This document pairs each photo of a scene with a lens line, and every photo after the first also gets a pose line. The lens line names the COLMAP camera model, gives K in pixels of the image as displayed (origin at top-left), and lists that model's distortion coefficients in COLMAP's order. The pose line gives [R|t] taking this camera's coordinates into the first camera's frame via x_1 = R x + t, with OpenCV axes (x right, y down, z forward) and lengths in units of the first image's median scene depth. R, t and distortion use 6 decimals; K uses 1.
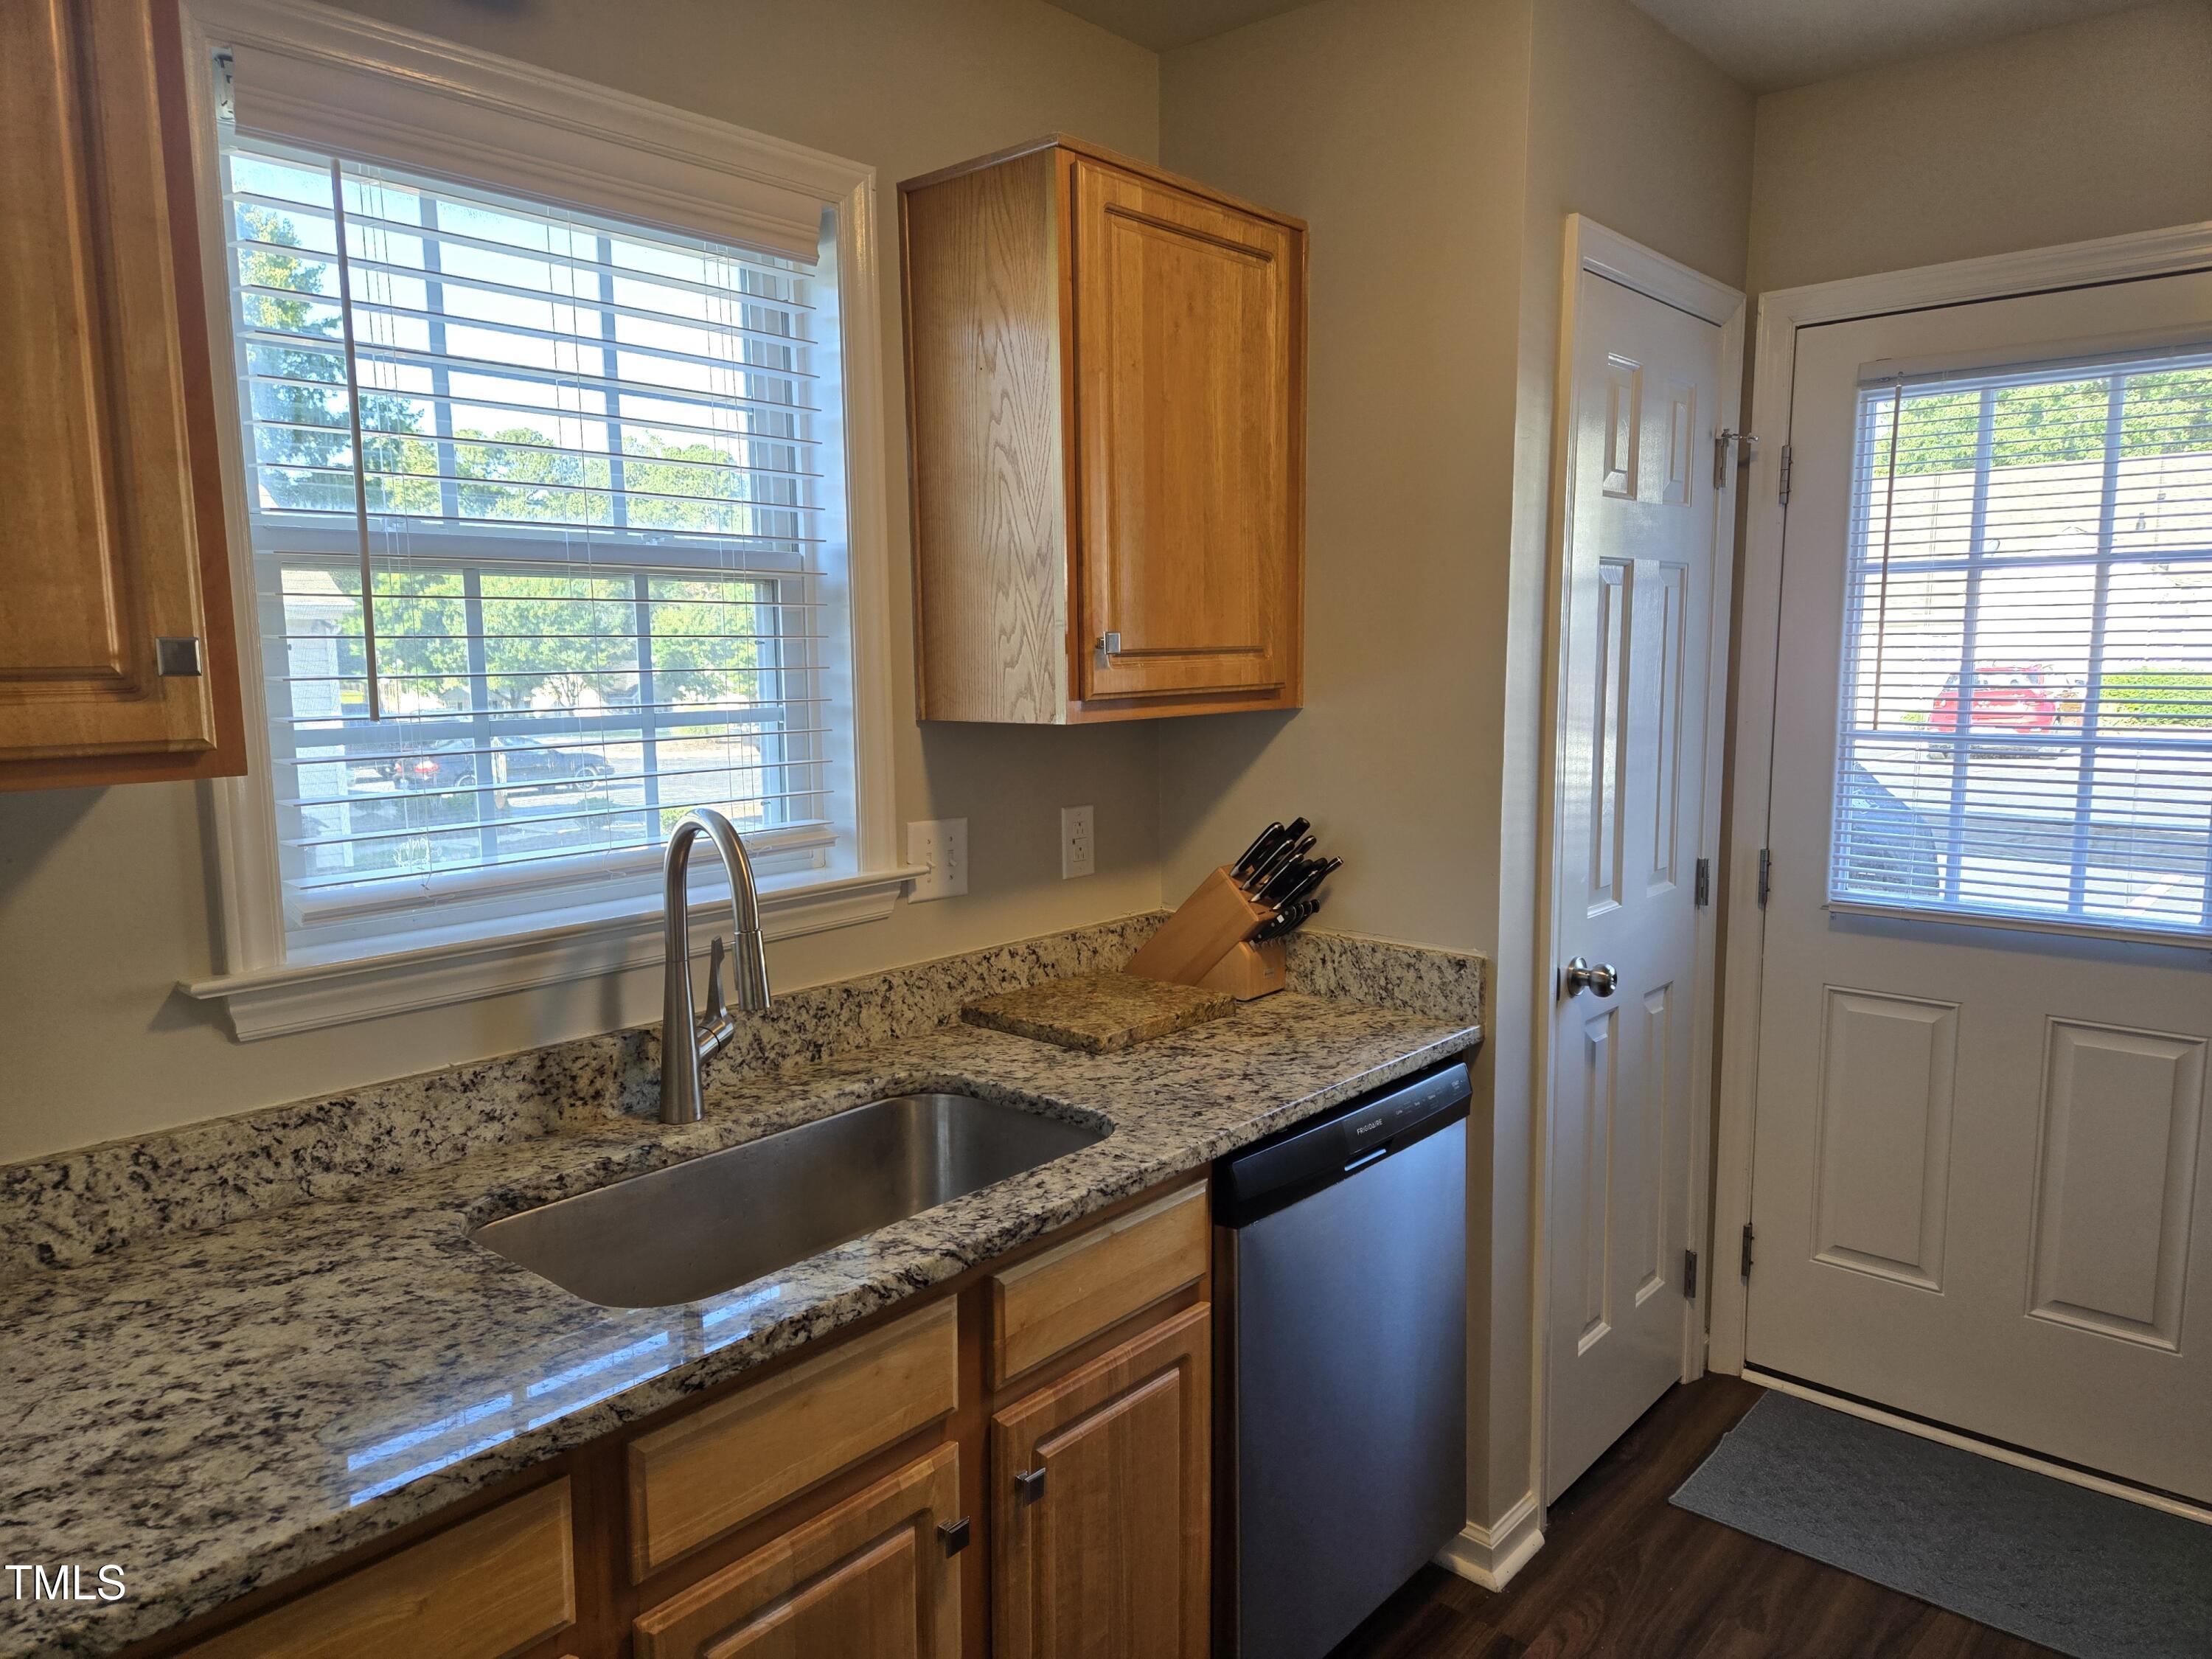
lens RADIAL K [[1467.2, 0, 1097.2], [0, 1467.2, 836.3], [0, 0, 1]] dist [0.073396, -0.058069]
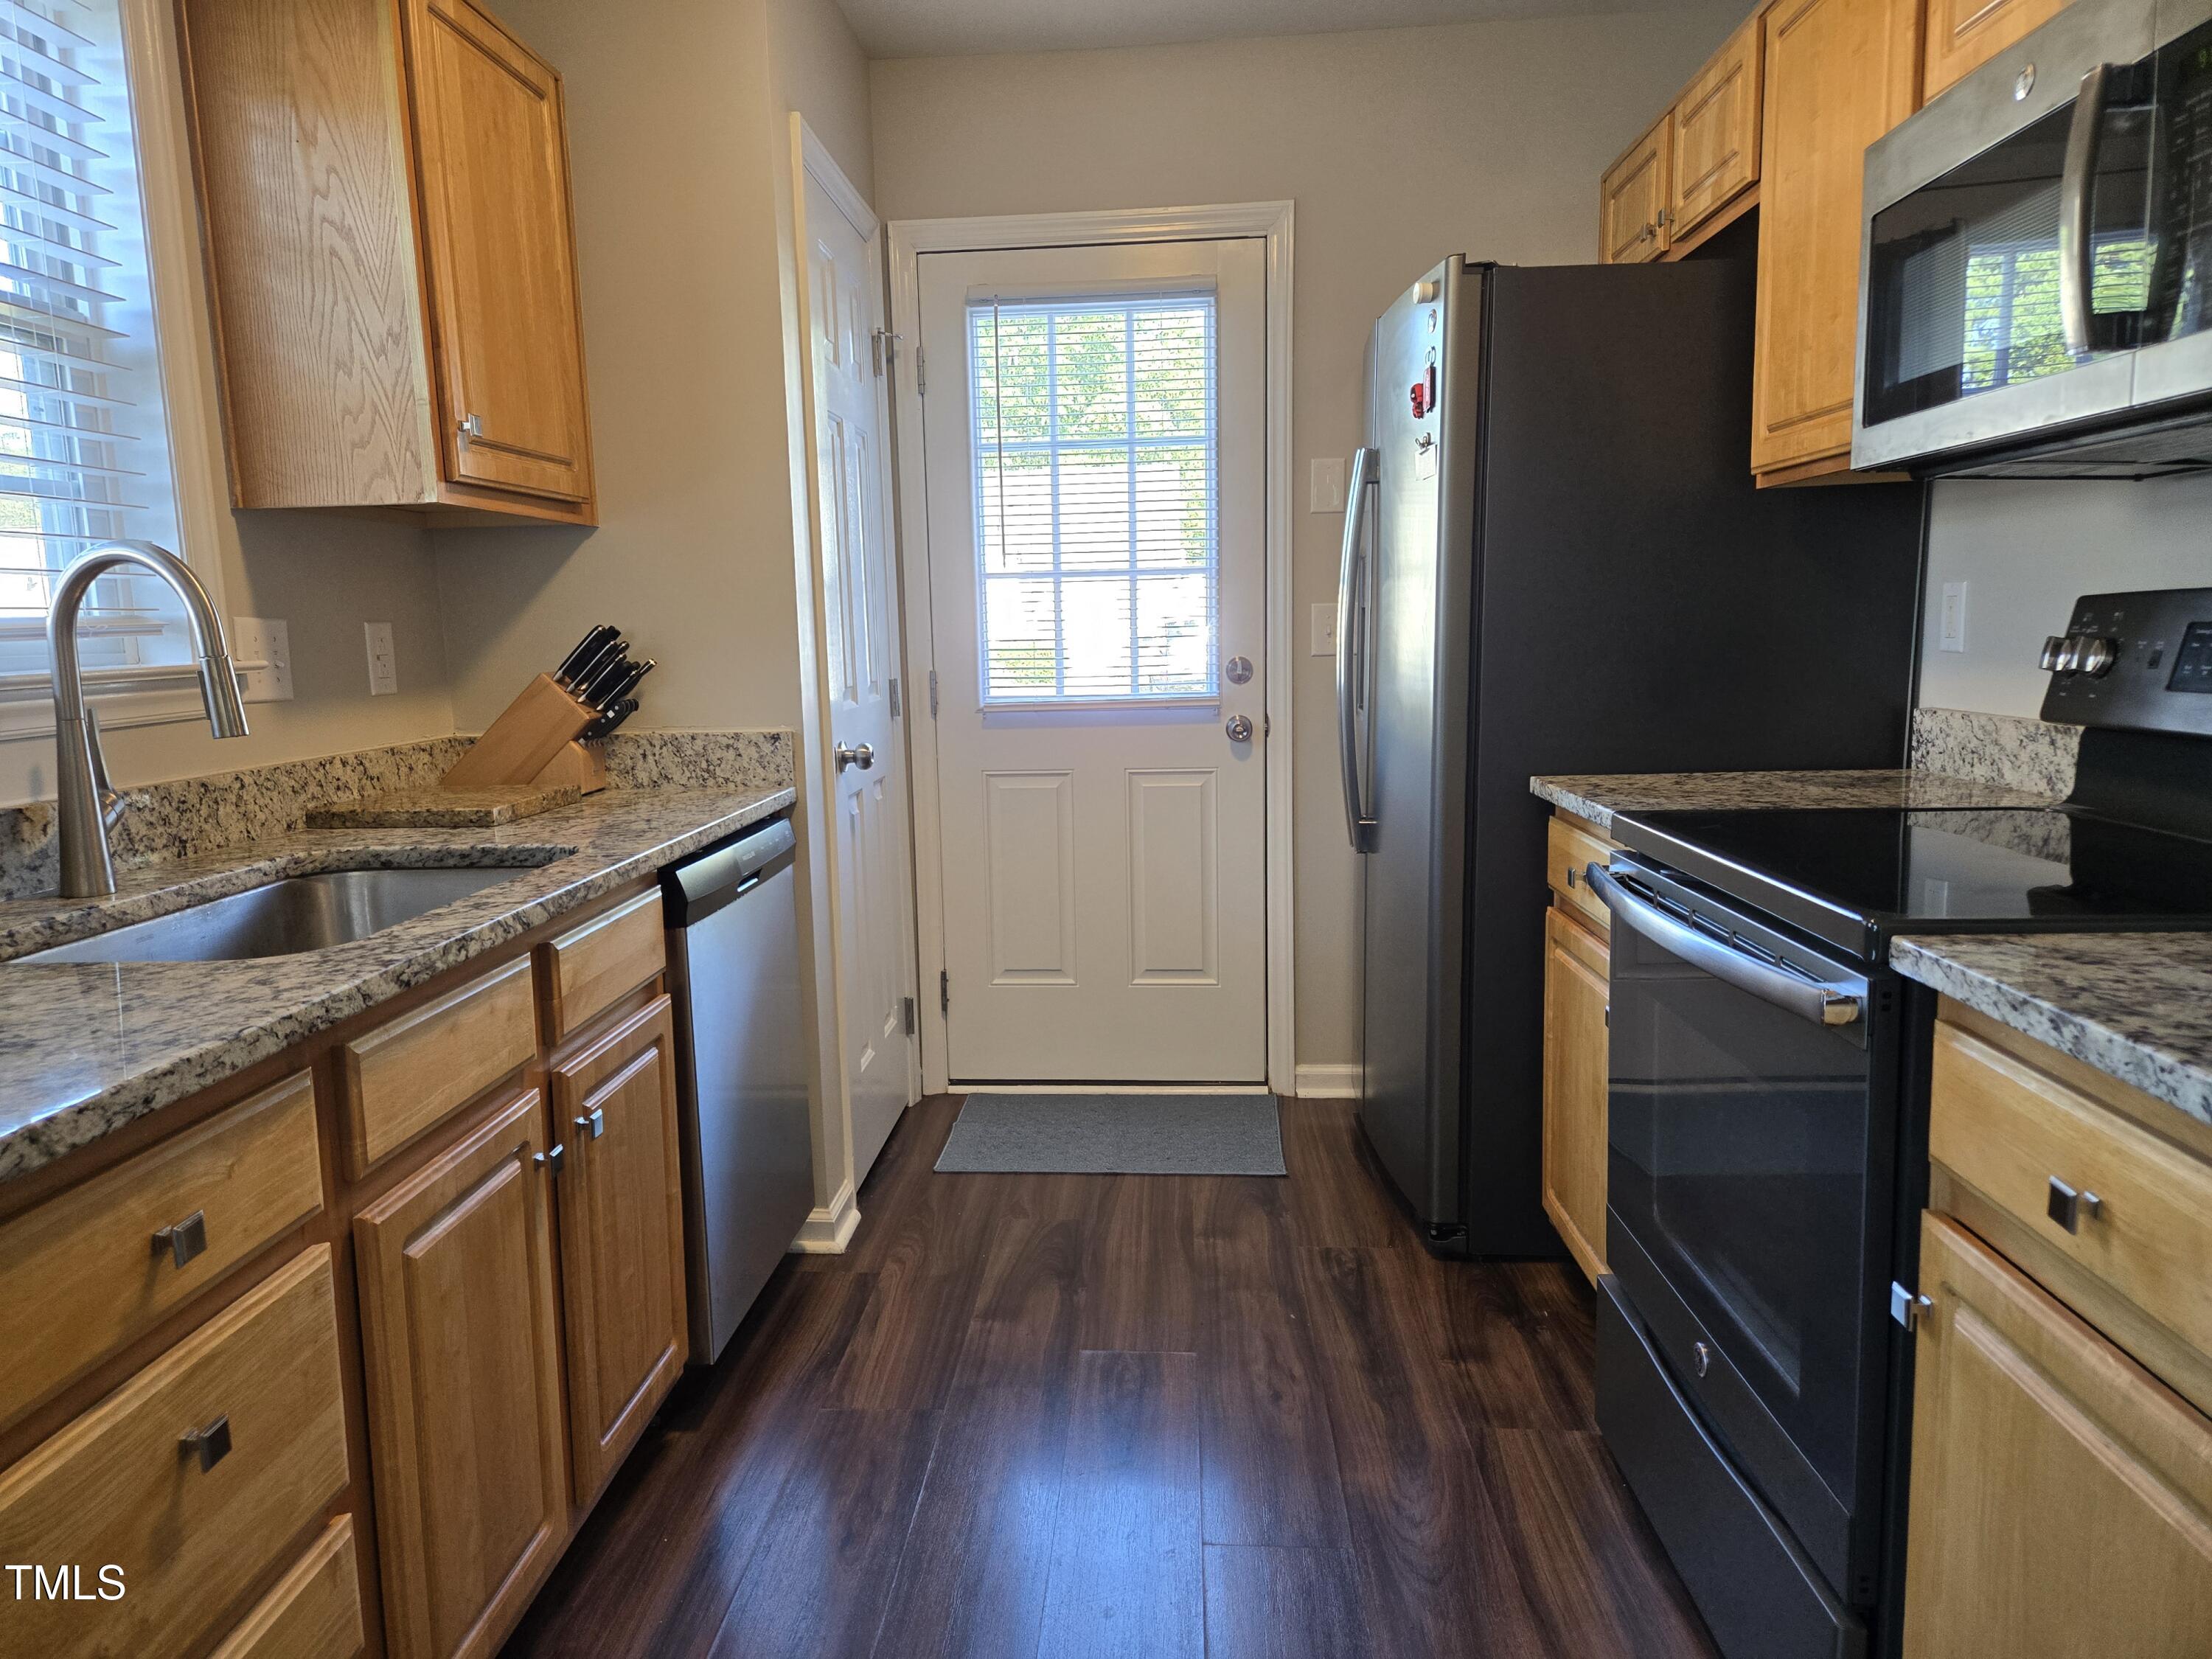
lens RADIAL K [[1467.2, 0, 1053.2], [0, 1467.2, 837.4], [0, 0, 1]] dist [0.073396, -0.058069]
pose [[0.801232, -0.098025, 0.590269, -0.300051], [0.094958, 0.994819, 0.036312, 0.154154], [-0.590770, 0.026957, 0.806389, -0.094000]]
